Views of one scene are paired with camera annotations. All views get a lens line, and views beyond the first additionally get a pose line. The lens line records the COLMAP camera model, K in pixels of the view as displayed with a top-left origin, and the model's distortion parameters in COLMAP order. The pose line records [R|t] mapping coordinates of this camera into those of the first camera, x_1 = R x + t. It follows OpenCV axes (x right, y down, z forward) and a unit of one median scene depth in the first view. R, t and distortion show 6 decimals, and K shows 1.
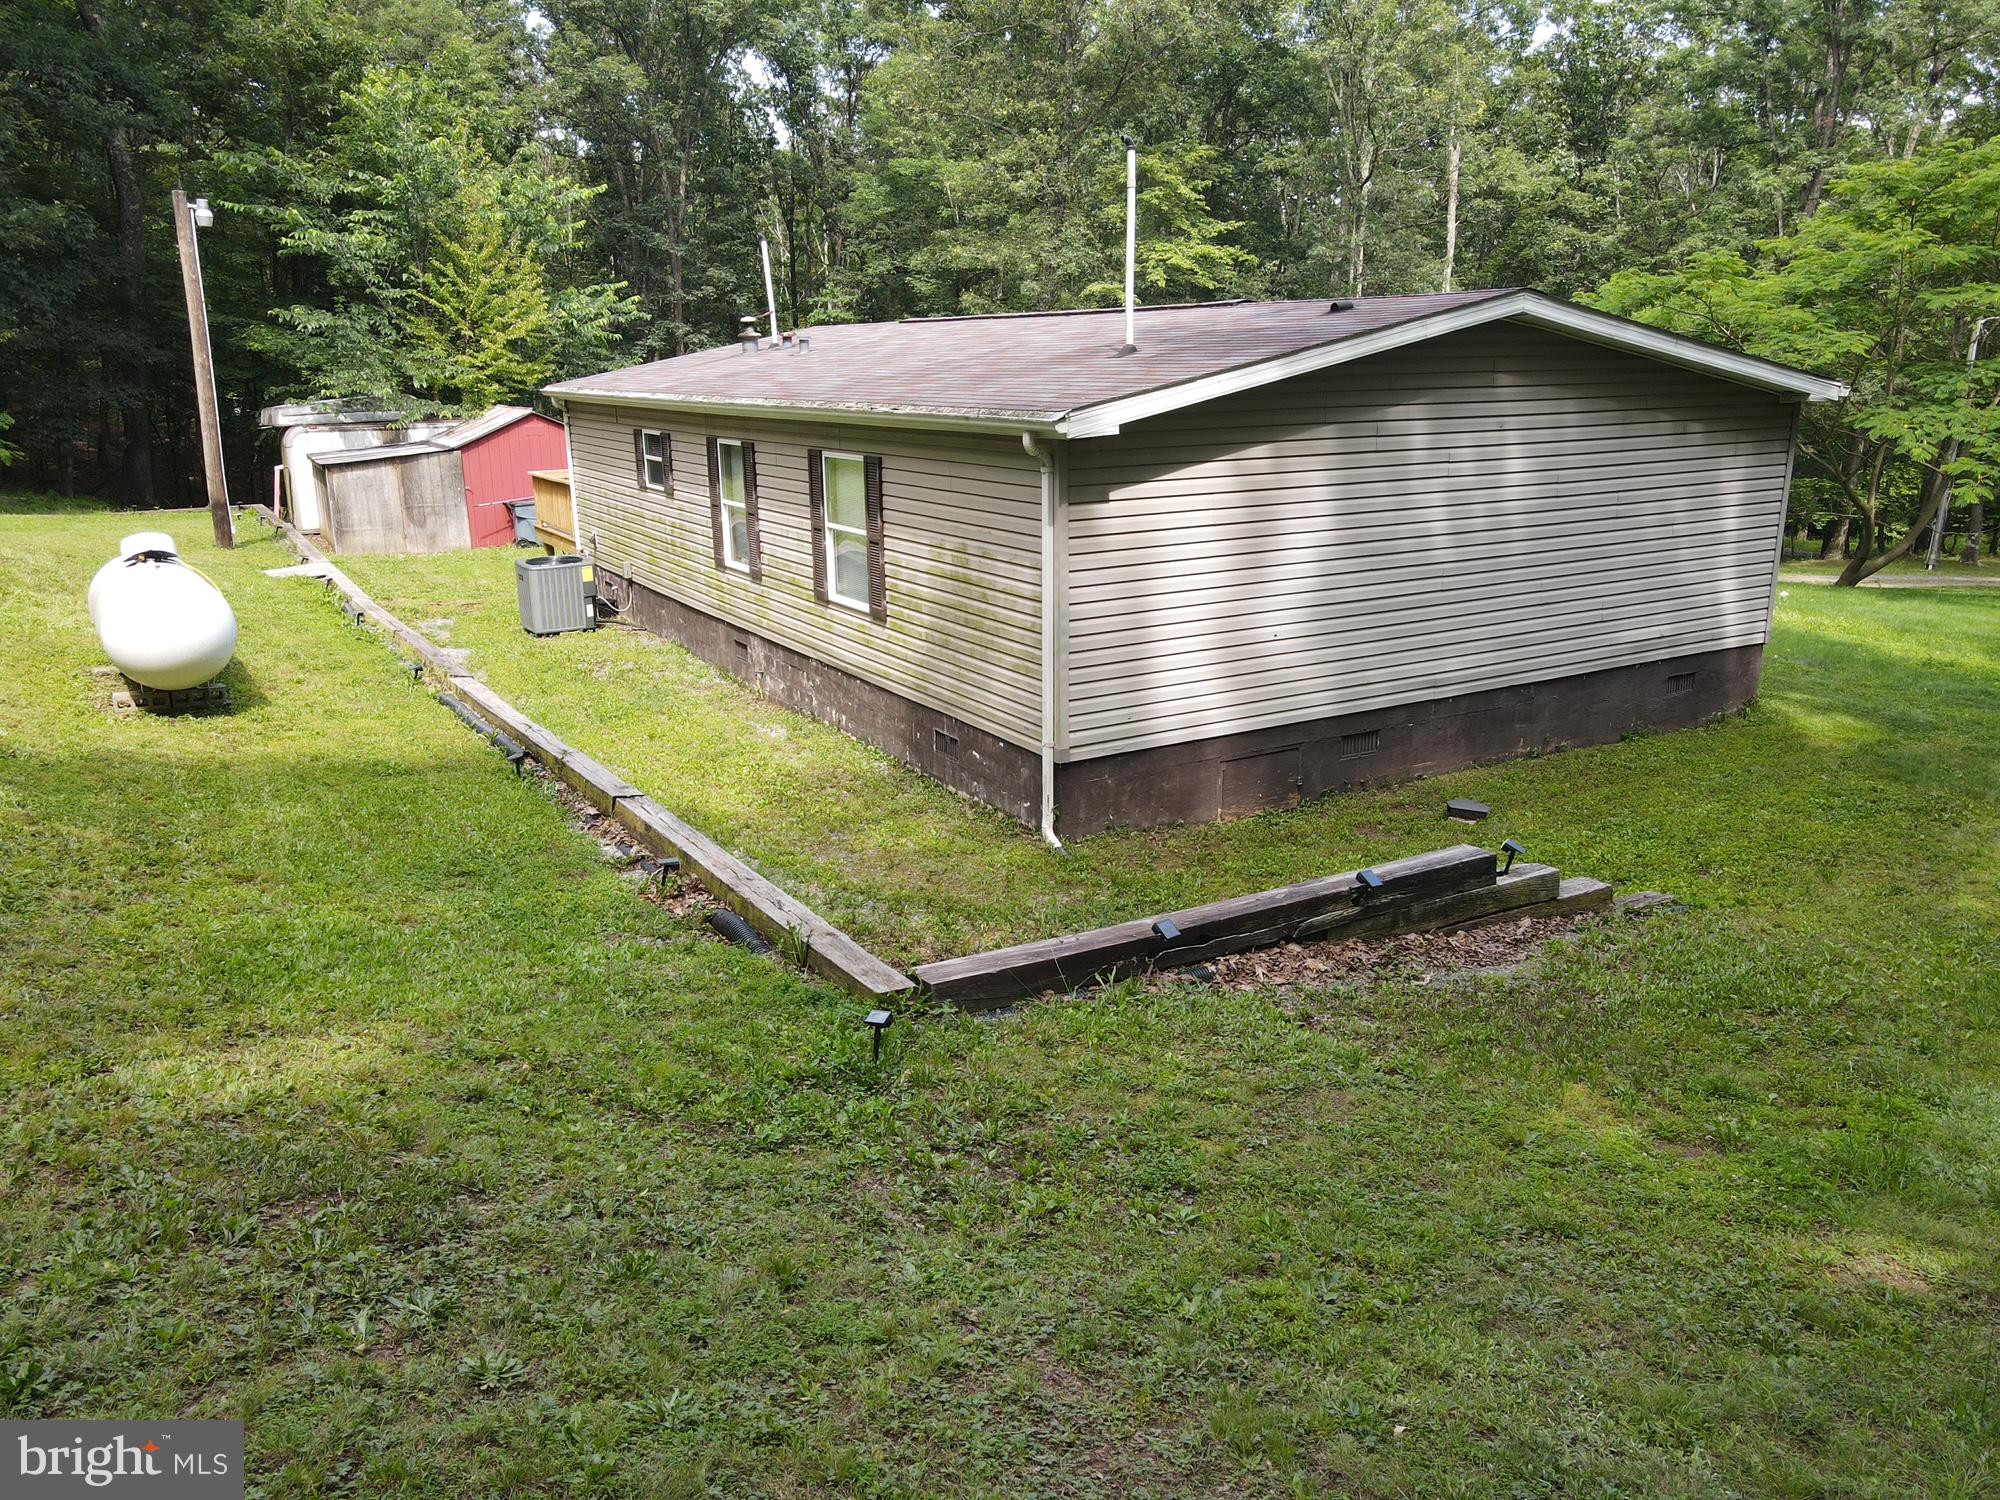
lens RADIAL K [[1469.6, 0, 1000.0], [0, 1469.6, 750.0], [0, 0, 1]] dist [-0.000853, 0.028014]
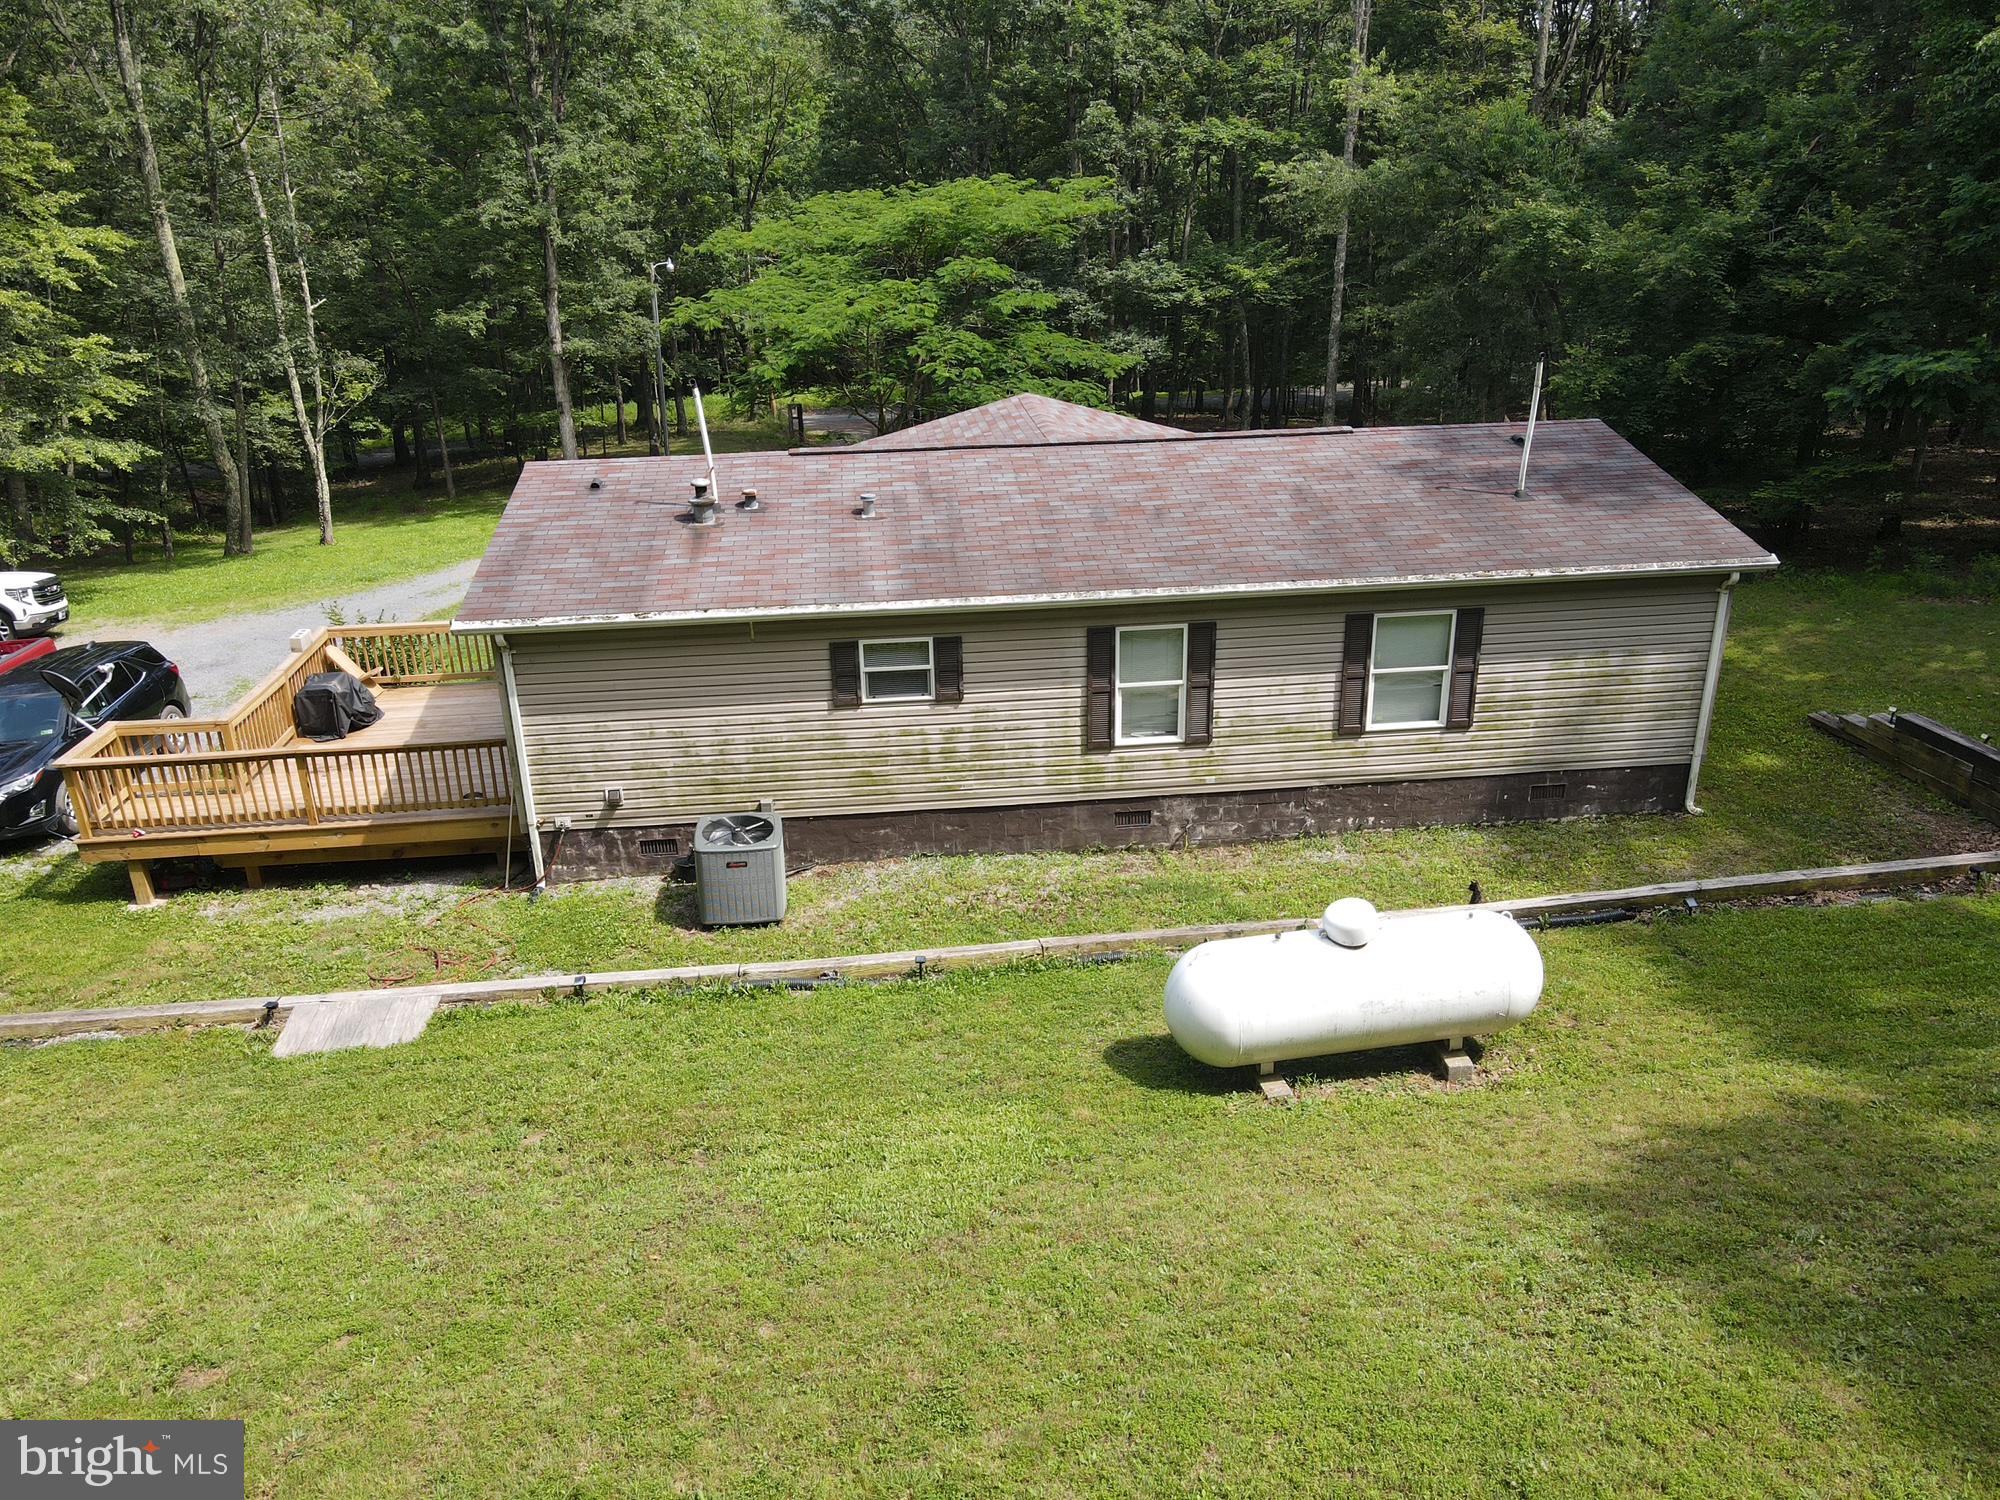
lens RADIAL K [[1469.6, 0, 1000.0], [0, 1469.6, 750.0], [0, 0, 1]] dist [-0.000853, 0.028014]
pose [[0.414012, -0.335334, 0.846254, -1.231636], [0.255267, 0.935139, 0.245671, -0.448434], [-0.873747, 0.114310, 0.472758, 0.679747]]
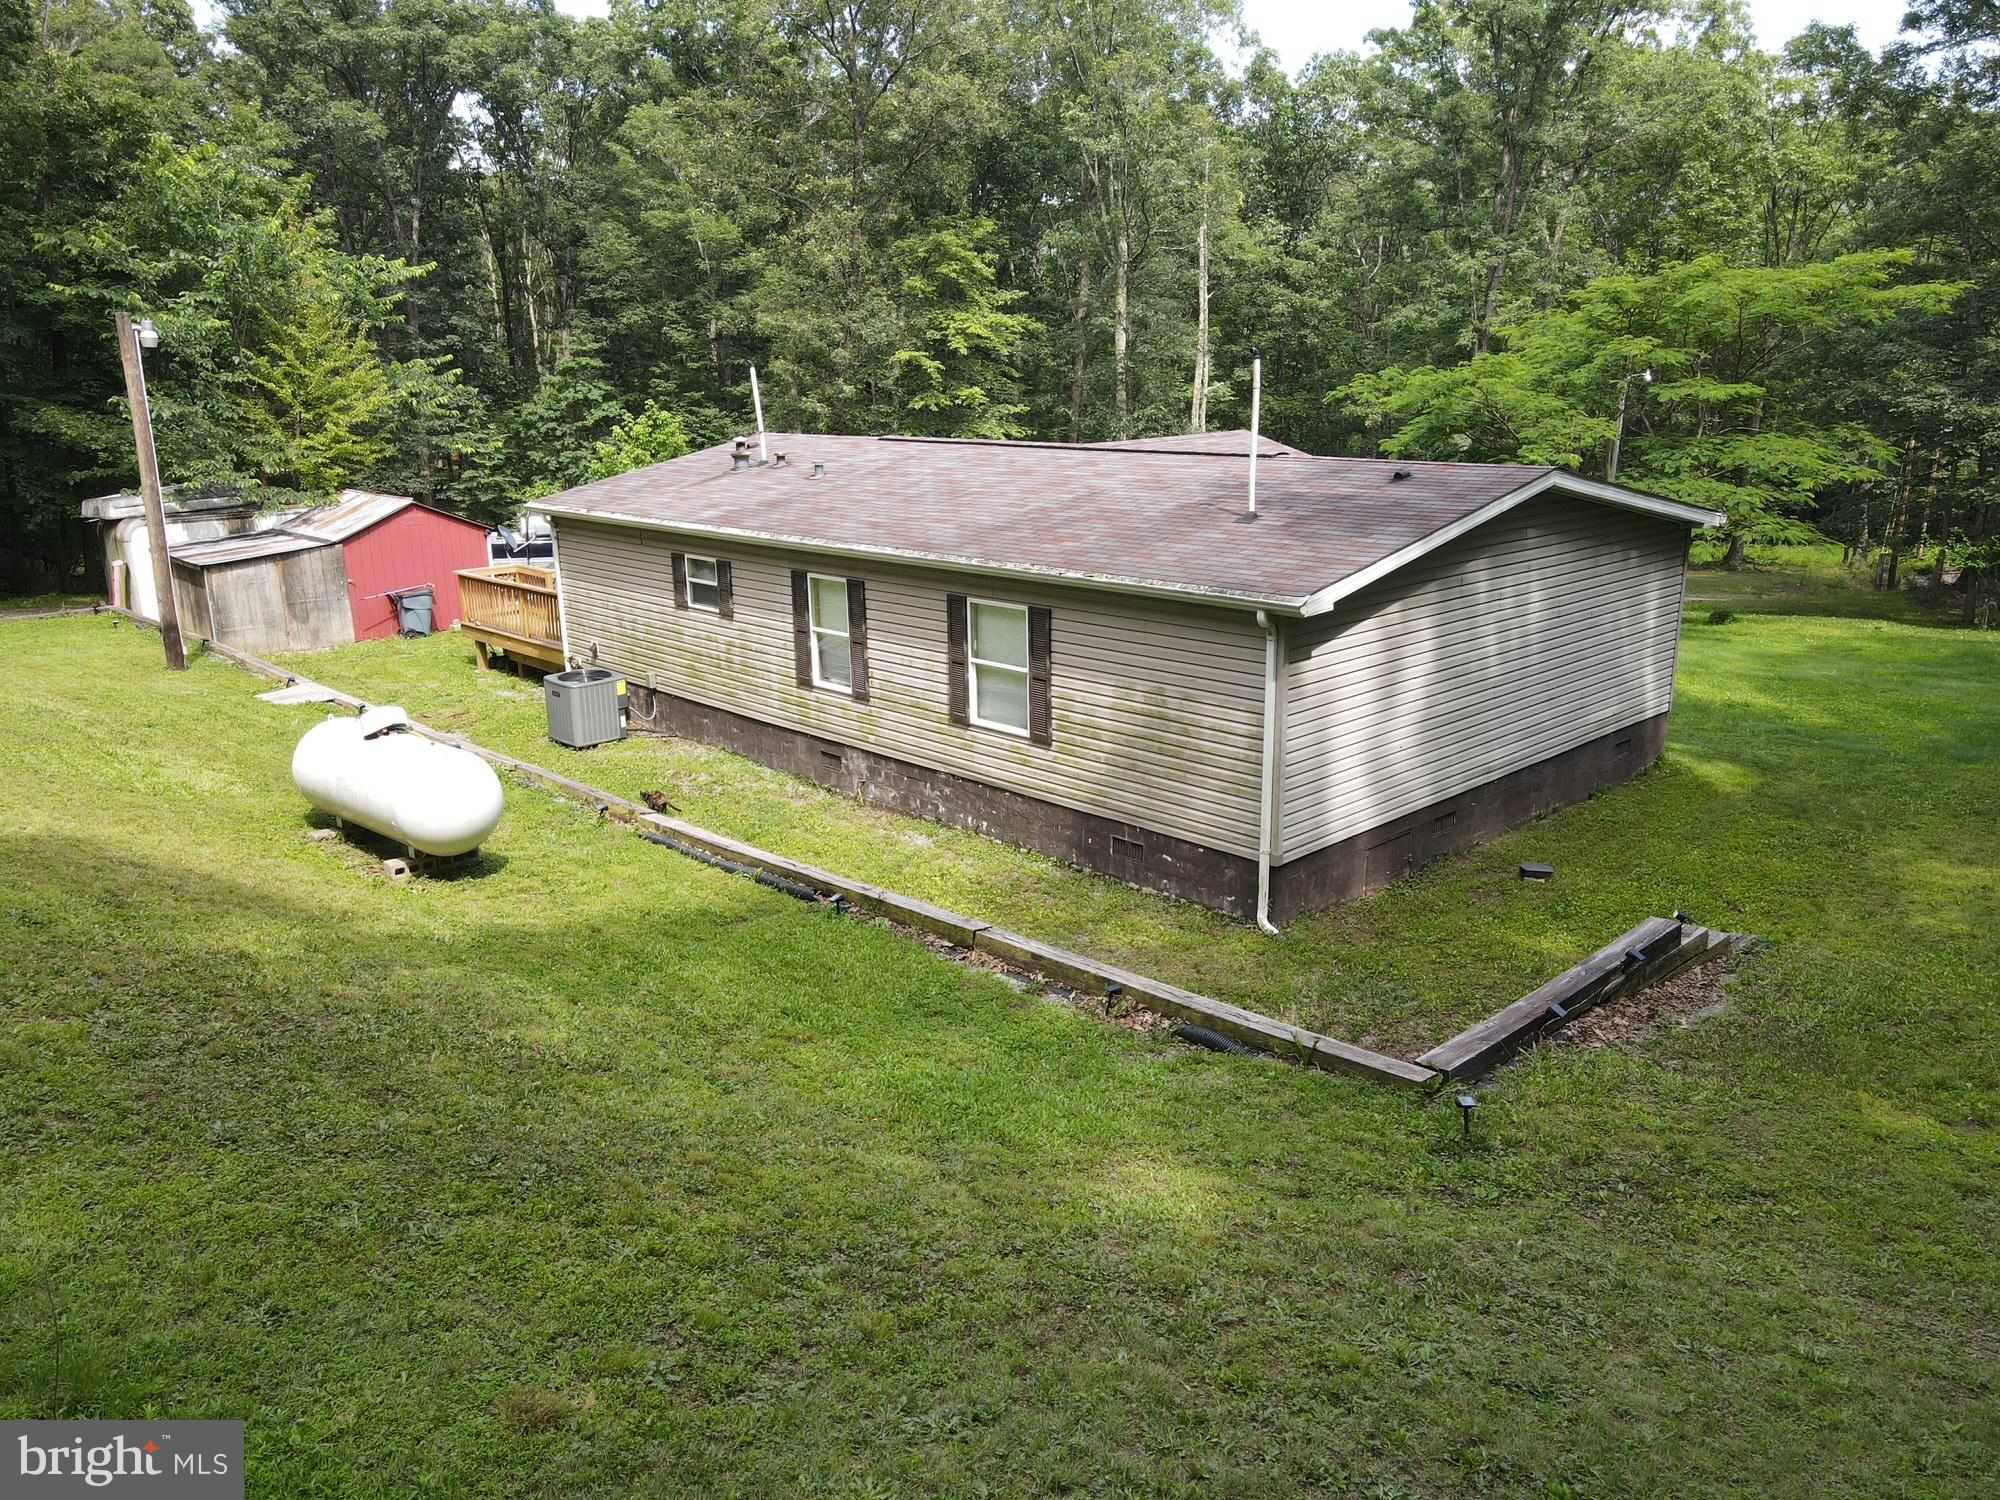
lens RADIAL K [[1469.6, 0, 1000.0], [0, 1469.6, 750.0], [0, 0, 1]] dist [-0.000853, 0.028014]
pose [[0.973051, -0.063074, 0.221796, -0.342622], [0.064445, 0.997921, 0.001056, -0.079299], [-0.221402, 0.013267, 0.975092, -0.124388]]
